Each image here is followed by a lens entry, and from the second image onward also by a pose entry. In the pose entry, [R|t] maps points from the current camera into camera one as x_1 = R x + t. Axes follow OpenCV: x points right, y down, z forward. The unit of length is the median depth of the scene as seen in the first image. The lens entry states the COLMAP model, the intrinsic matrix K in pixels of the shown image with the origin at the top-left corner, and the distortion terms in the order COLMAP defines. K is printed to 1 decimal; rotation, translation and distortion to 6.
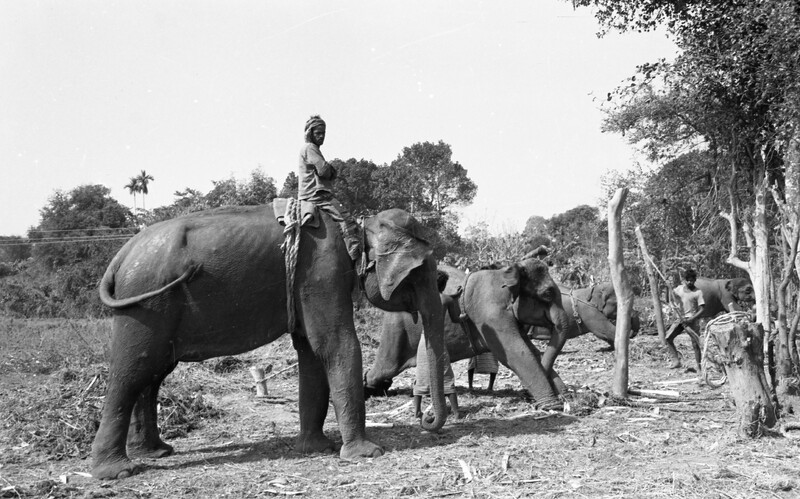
lens RADIAL K [[784.3, 0, 400.0], [0, 784.3, 249.5], [0, 0, 1]] dist [-0.086785, 0.016152]
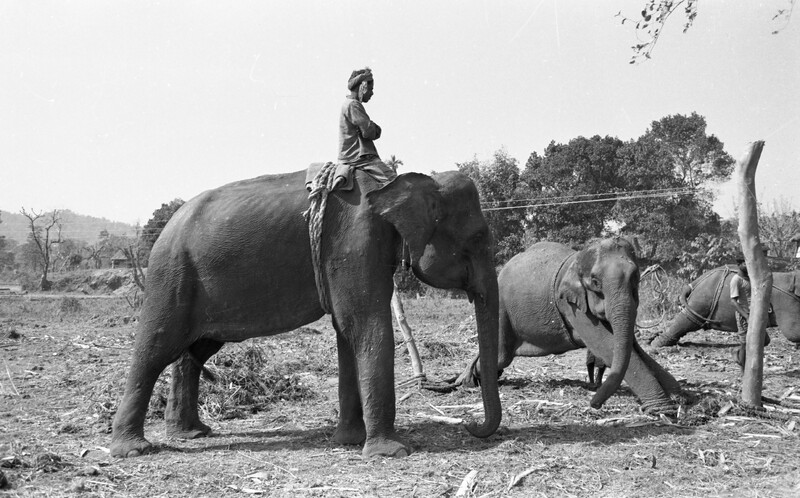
lens RADIAL K [[784.3, 0, 400.0], [0, 784.3, 249.0], [0, 0, 1]] dist [-0.086785, 0.016152]
pose [[0.944100, 0.000451, -0.329659, 0.204313], [0.006598, 0.999773, 0.020263, 0.014276], [0.329594, -0.021305, 0.943882, 0.152714]]
